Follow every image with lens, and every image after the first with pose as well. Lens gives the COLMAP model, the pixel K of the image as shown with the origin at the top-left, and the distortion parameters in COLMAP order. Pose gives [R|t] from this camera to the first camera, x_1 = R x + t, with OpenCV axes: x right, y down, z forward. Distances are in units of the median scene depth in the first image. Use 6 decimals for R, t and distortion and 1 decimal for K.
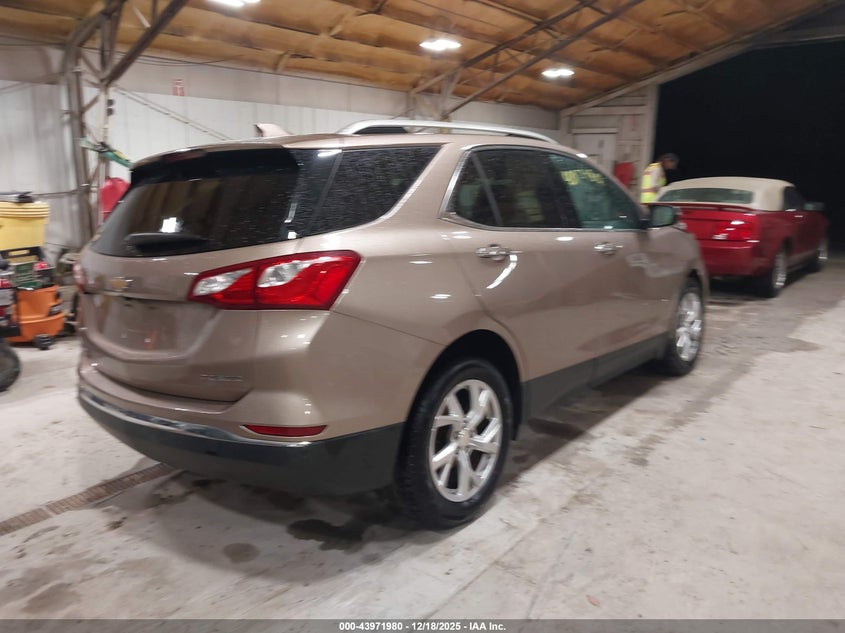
lens RADIAL K [[672.0, 0, 432.6], [0, 672.0, 315.4], [0, 0, 1]] dist [-0.001989, -0.005668]
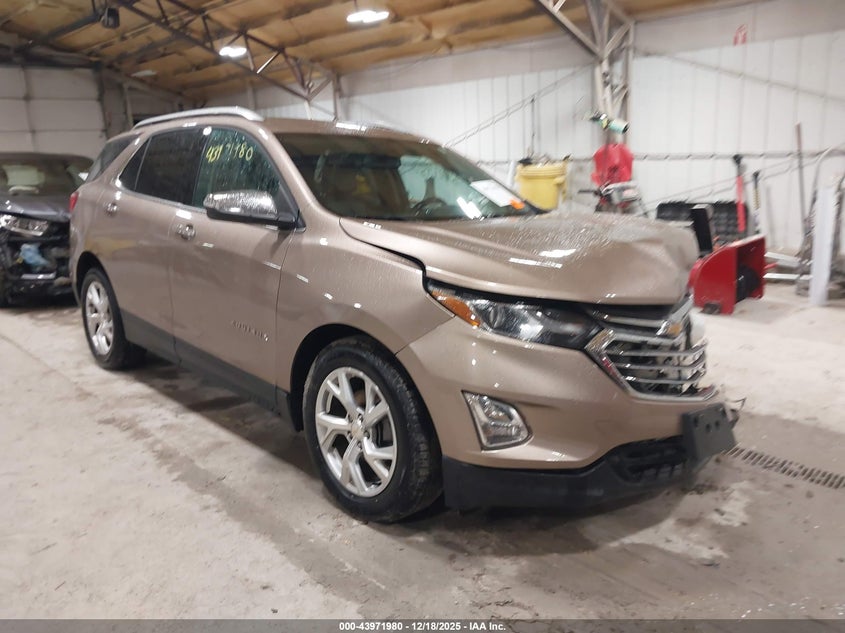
lens RADIAL K [[672.0, 0, 432.6], [0, 672.0, 315.4], [0, 0, 1]] dist [-0.001989, -0.005668]
pose [[-0.127625, 0.247207, -0.960521, 1.088455], [-0.168906, 0.948877, 0.266653, -0.285564], [0.977334, 0.196269, -0.079346, 1.366287]]
